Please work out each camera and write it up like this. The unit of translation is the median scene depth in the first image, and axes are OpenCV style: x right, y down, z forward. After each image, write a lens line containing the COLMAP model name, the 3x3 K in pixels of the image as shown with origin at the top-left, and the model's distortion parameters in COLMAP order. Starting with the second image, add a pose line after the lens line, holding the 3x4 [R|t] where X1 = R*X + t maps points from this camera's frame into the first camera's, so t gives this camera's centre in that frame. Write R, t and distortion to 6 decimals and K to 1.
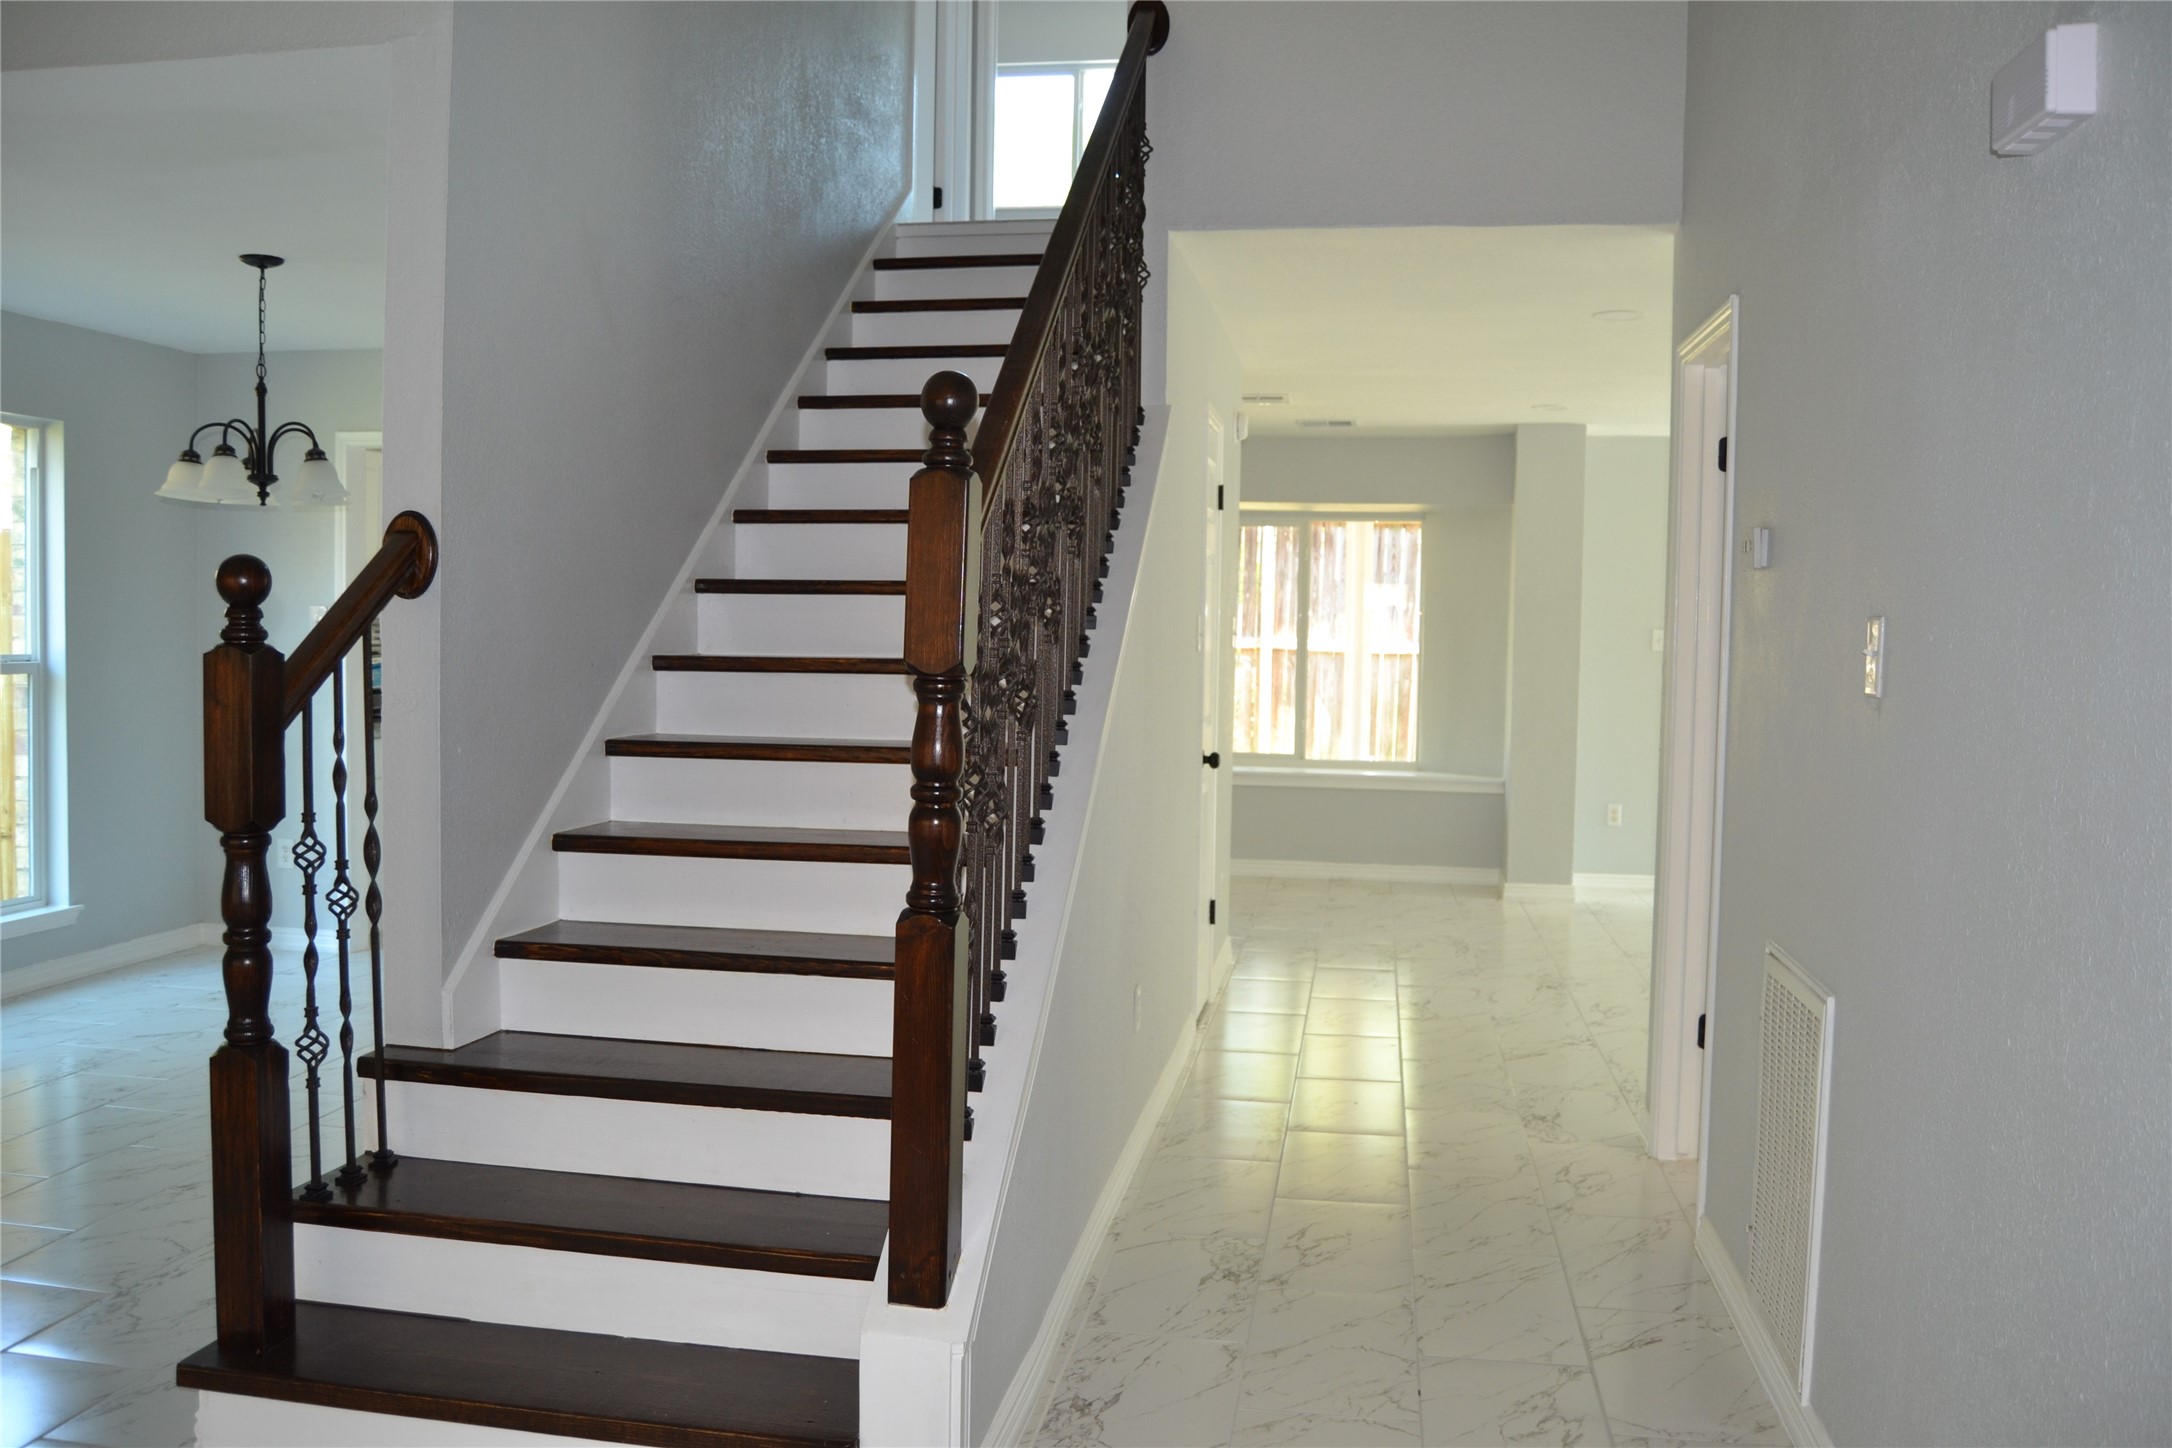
lens RADIAL K [[1724.9, 0, 1091.1], [0, 1724.9, 717.3], [0, 0, 1]] dist [-0.098278, 0.045105]
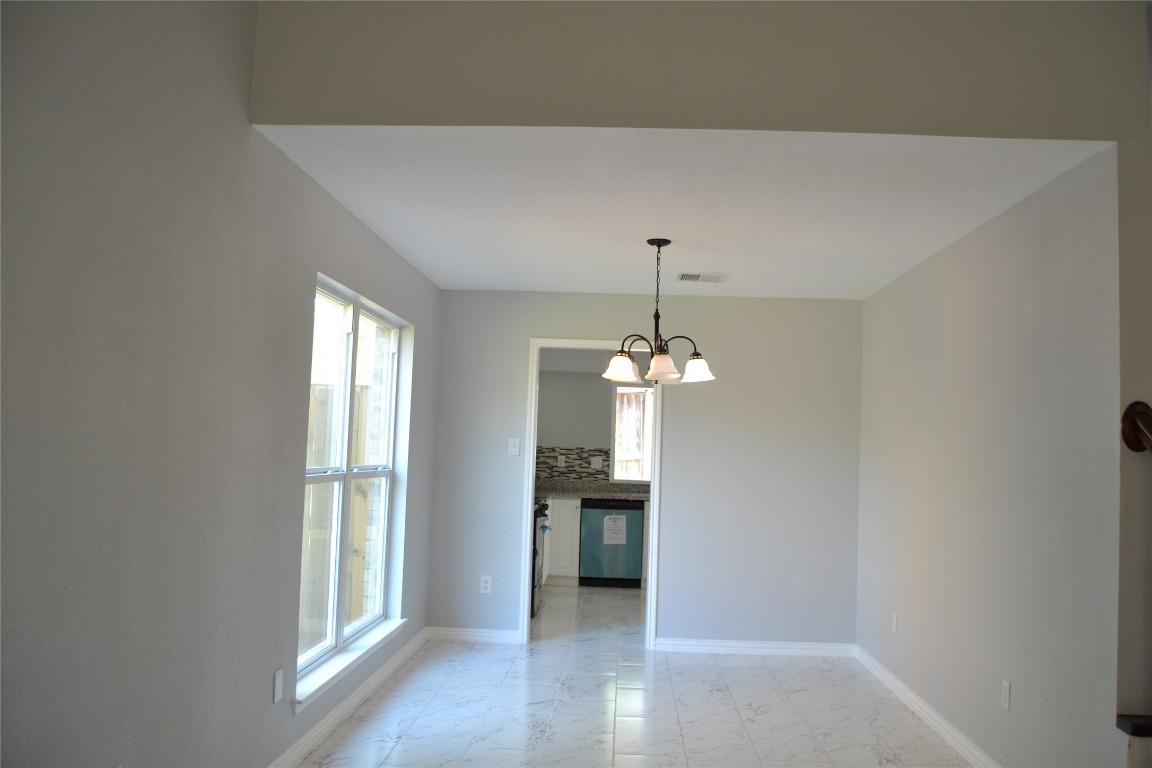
lens RADIAL K [[914.9, 0, 578.7], [0, 914.9, 380.4], [0, 0, 1]] dist [-0.098278, 0.045105]
pose [[0.993760, 0.024883, 0.108727, -0.681282], [-0.011336, 0.992283, -0.123475, -0.014079], [-0.110960, 0.121472, 0.986373, 0.101580]]
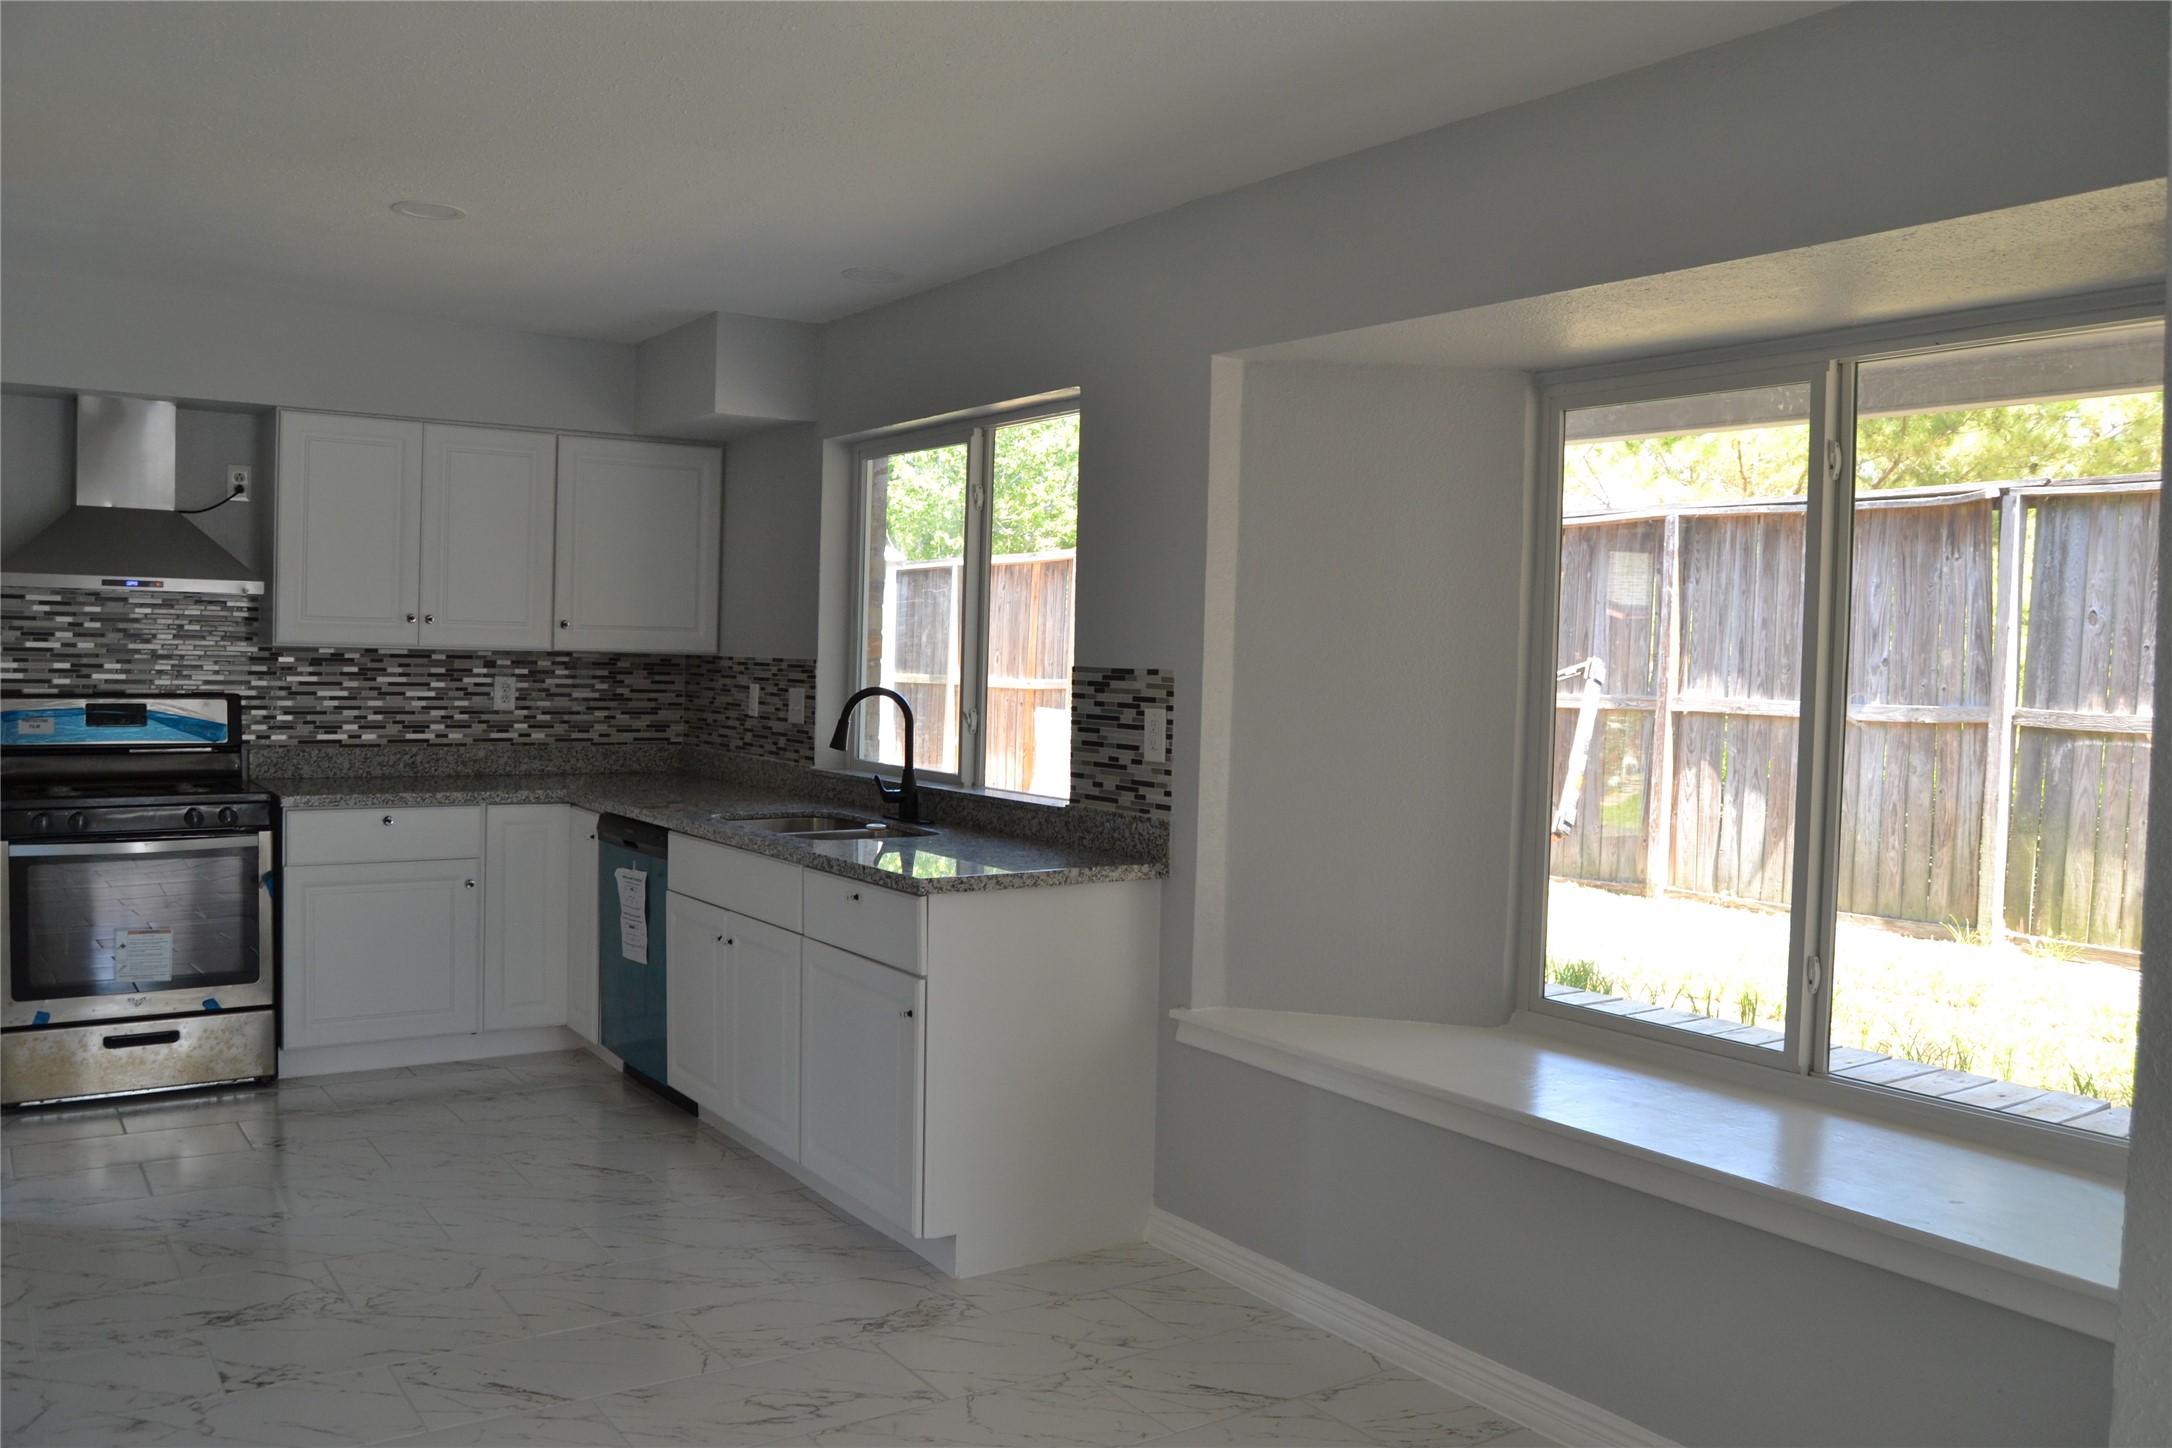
lens RADIAL K [[1736.5, 0, 1105.1], [0, 1736.5, 720.7], [0, 0, 1]] dist [-0.104715, 0.057194]
pose [[0.698821, 0.029544, -0.714686, 0.537824], [-0.054899, 0.998415, -0.012408, -0.066699], [0.713186, 0.047907, 0.699336, 1.351398]]
